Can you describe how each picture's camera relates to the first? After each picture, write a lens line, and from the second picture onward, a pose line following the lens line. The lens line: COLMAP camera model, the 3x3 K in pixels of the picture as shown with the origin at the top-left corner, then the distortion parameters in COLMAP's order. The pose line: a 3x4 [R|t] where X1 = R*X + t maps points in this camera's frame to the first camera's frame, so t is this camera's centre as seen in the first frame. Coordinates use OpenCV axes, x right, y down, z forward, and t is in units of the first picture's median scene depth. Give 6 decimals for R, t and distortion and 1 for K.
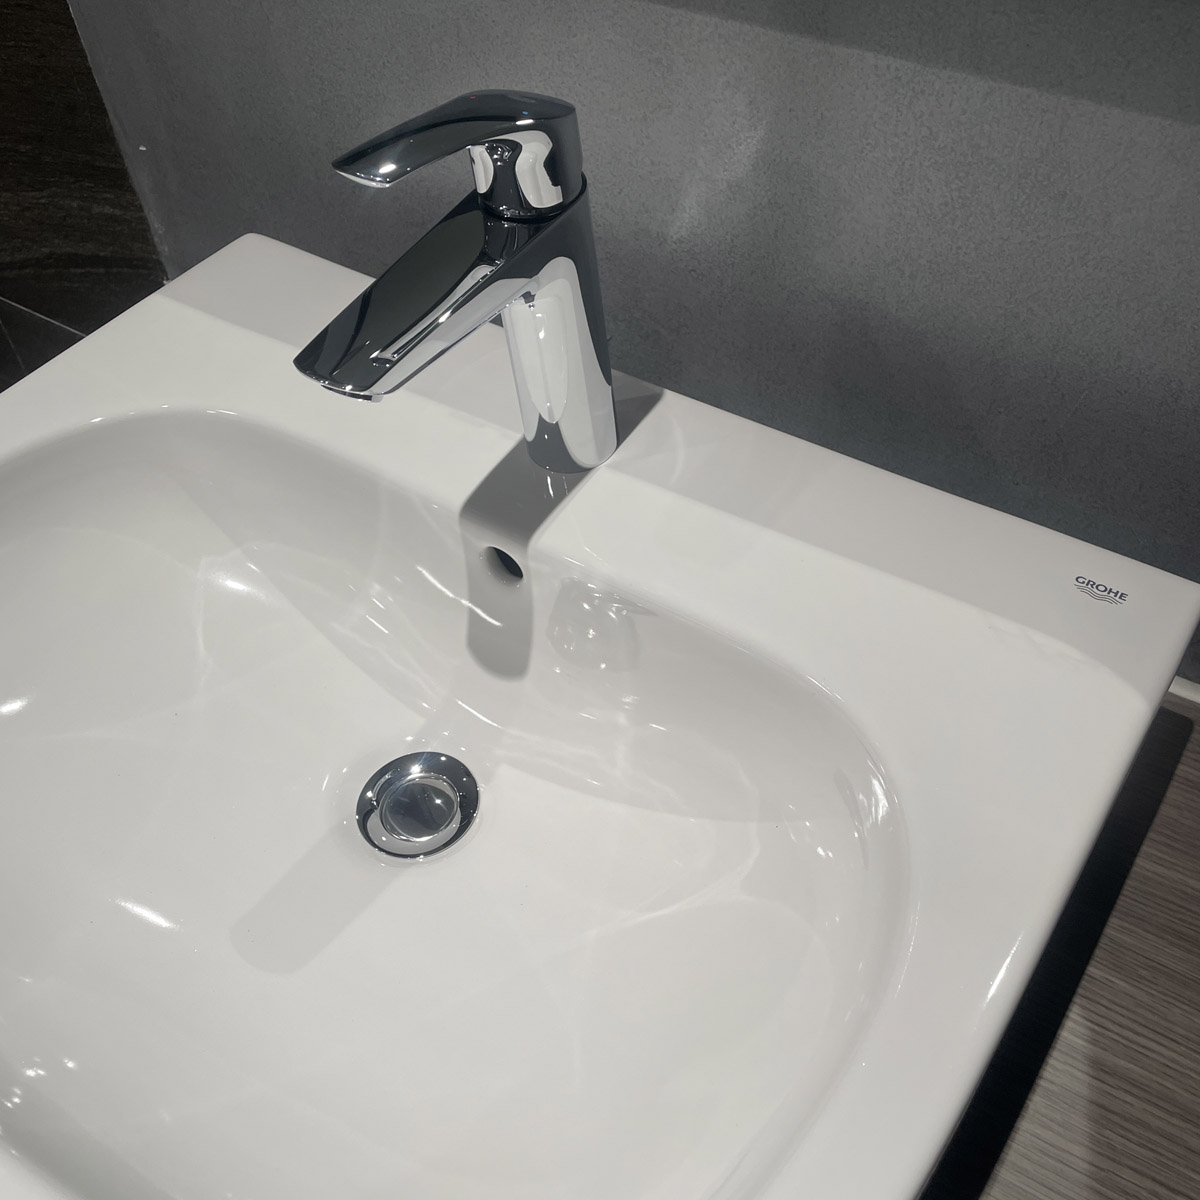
lens RADIAL K [[1211.8, 0, 617.6], [0, 1211.8, 615.3], [0, 0, 1]] dist [0.069269, -0.120263]
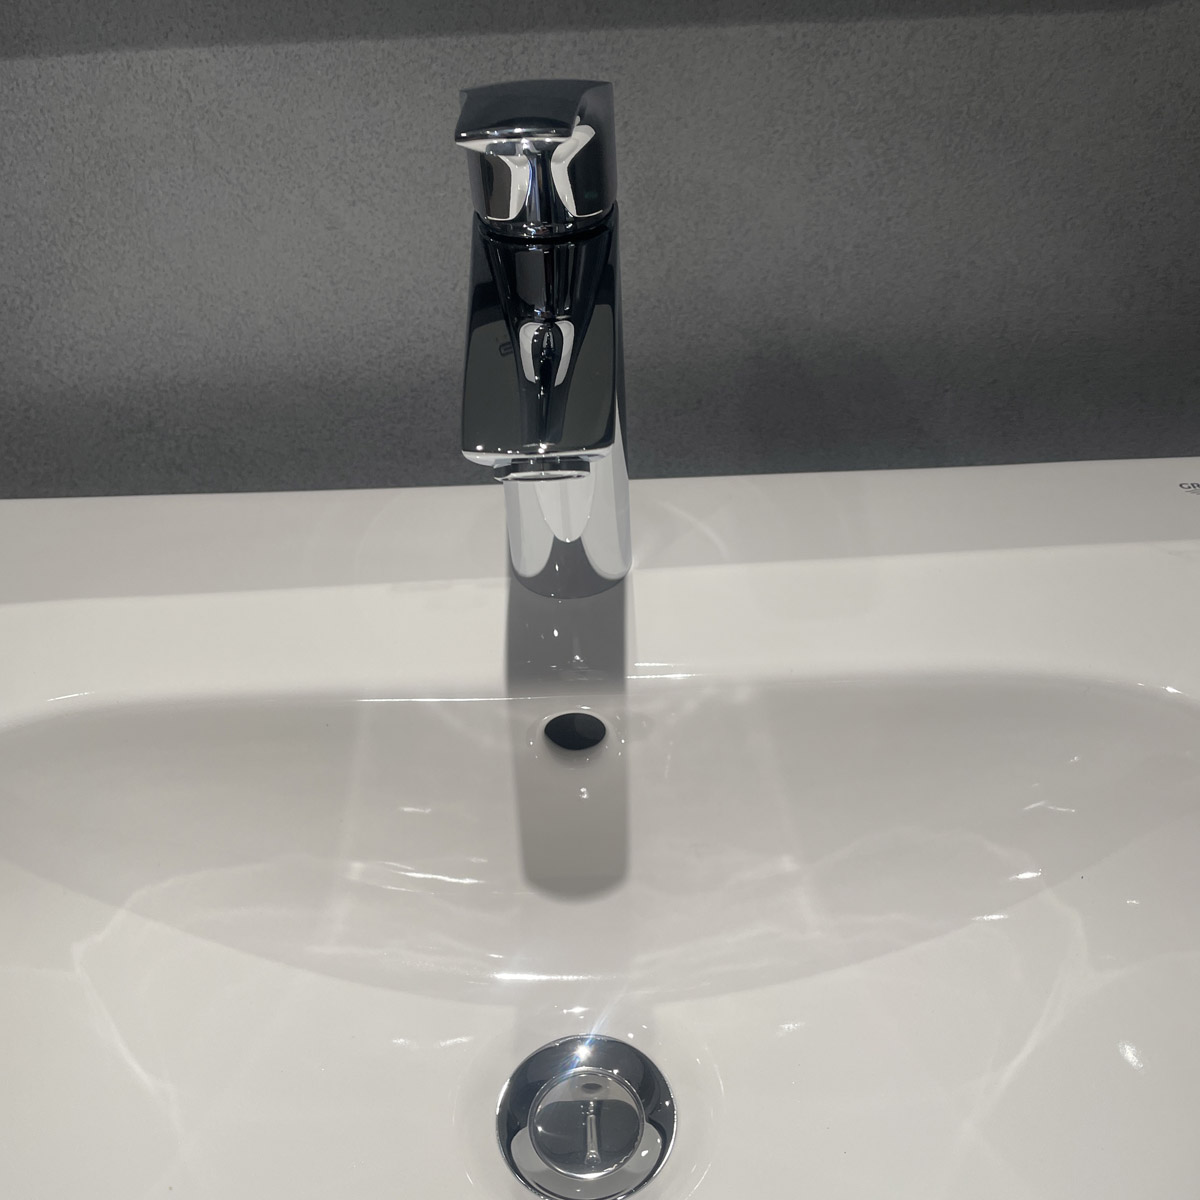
lens RADIAL K [[1242.7, 0, 585.7], [0, 1242.7, 621.4], [0, 0, 1]] dist [0.070878, -0.127488]
pose [[0.829786, -0.330688, 0.449555, -0.413938], [0.416876, 0.902838, -0.105350, -0.023232], [-0.371037, 0.274827, 0.887018, 0.319506]]
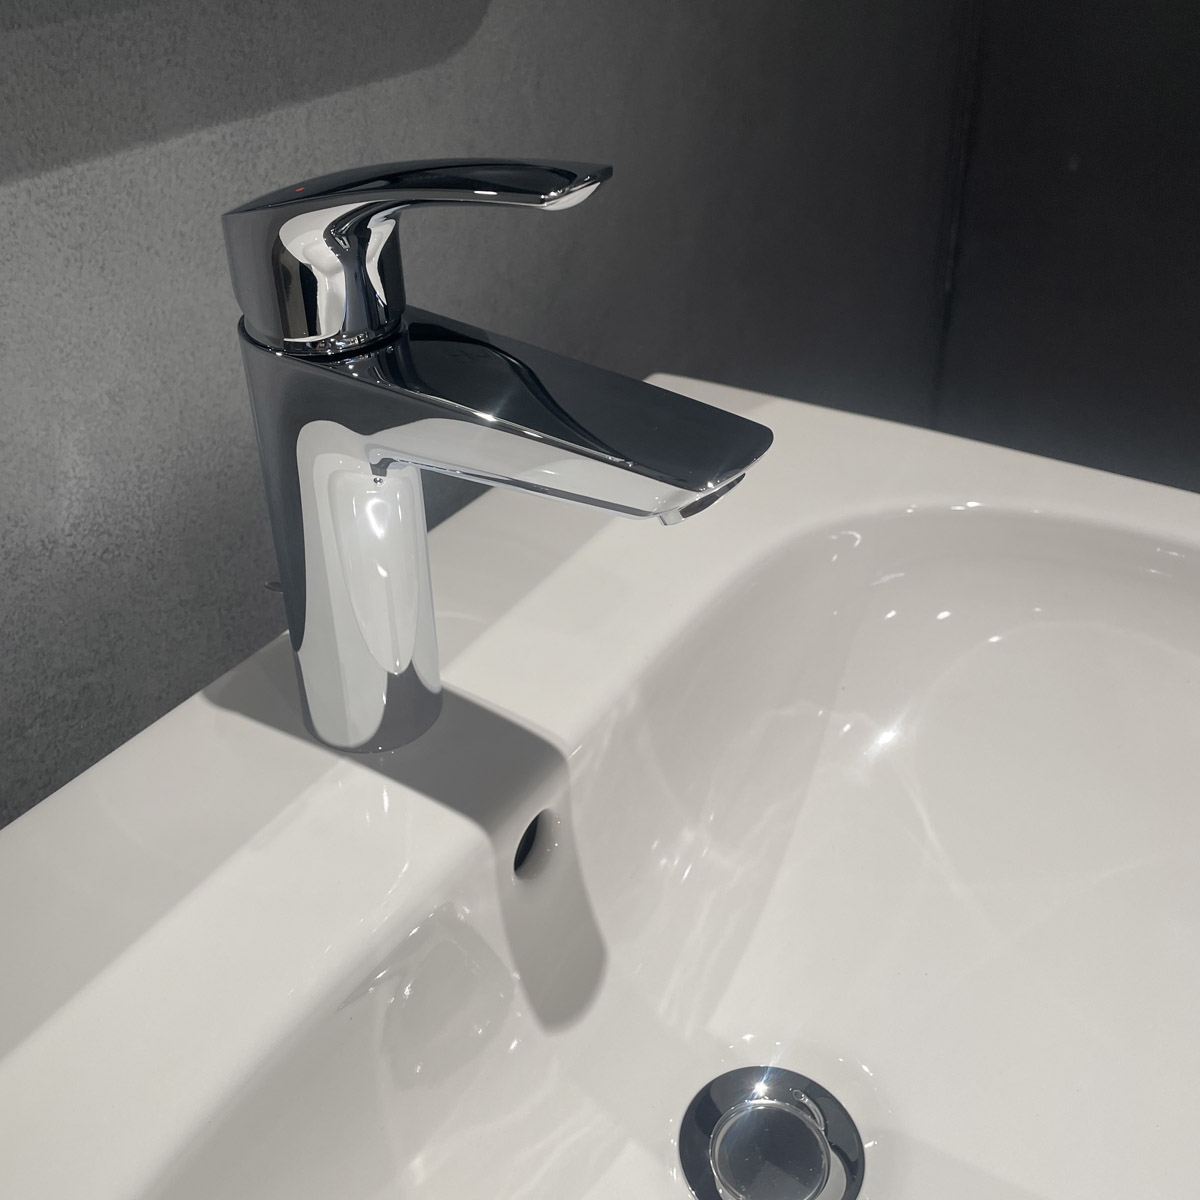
lens RADIAL K [[1241.7, 0, 618.2], [0, 1241.7, 580.1], [0, 0, 1]] dist [0.087877, -0.134488]
pose [[-0.035168, -0.497980, 0.866475, -0.637861], [0.766831, 0.542553, 0.342939, -0.330507], [-0.640885, 0.676500, 0.362786, 0.635948]]
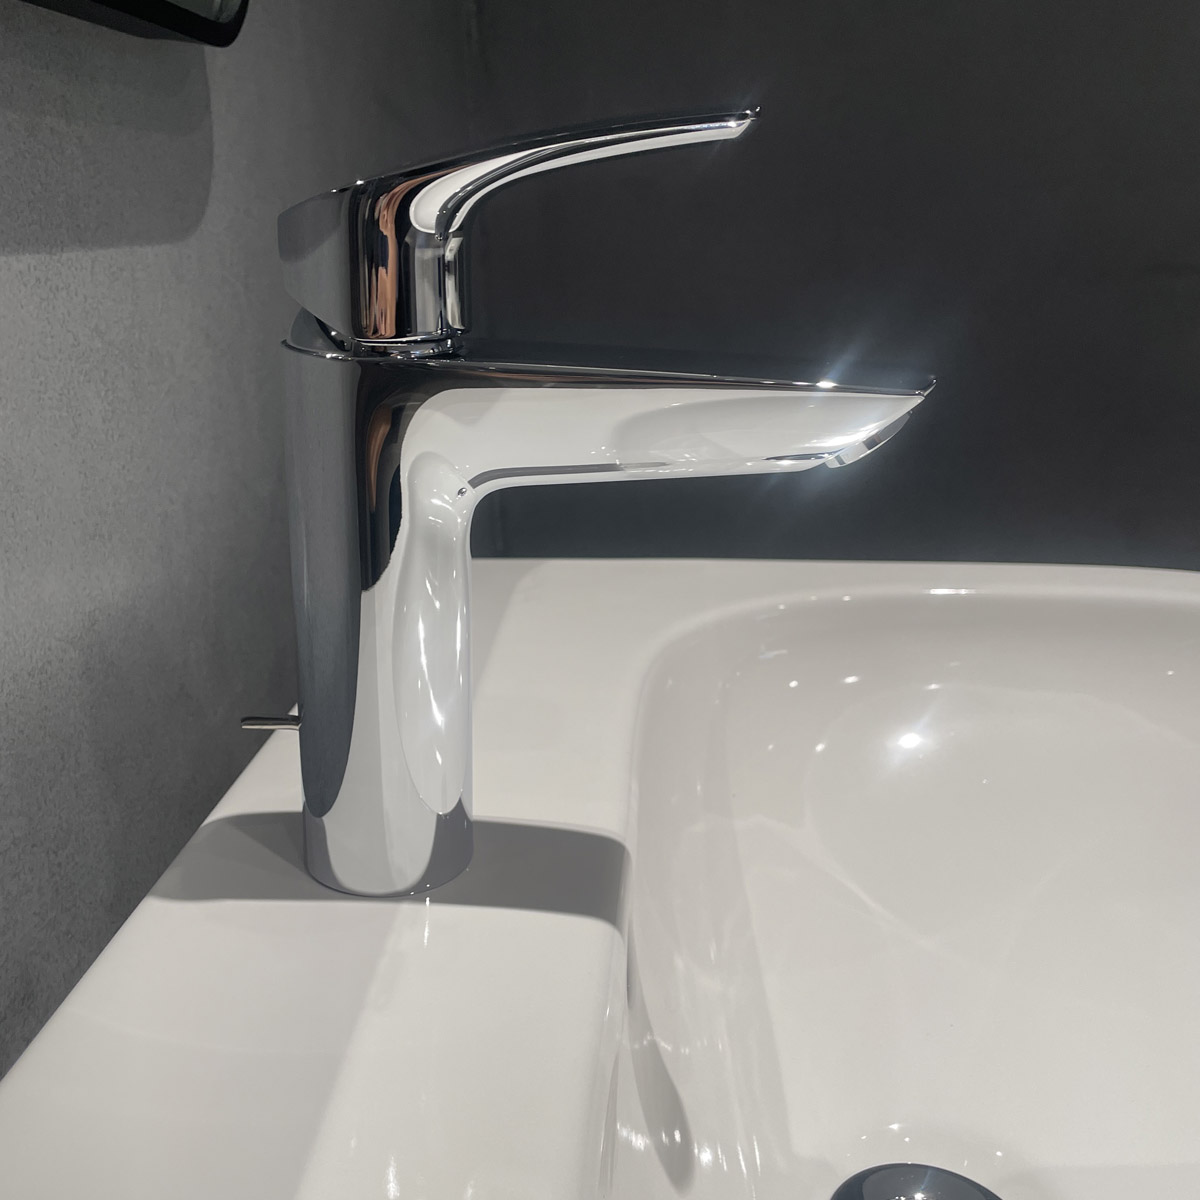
lens RADIAL K [[1230.4, 0, 584.5], [0, 1230.4, 603.7], [0, 0, 1]] dist [0.059423, -0.099307]
pose [[-0.485940, -0.212476, 0.847771, -0.557237], [0.688285, 0.504766, 0.521032, -0.452363], [-0.538633, 0.836699, -0.099042, 0.950861]]
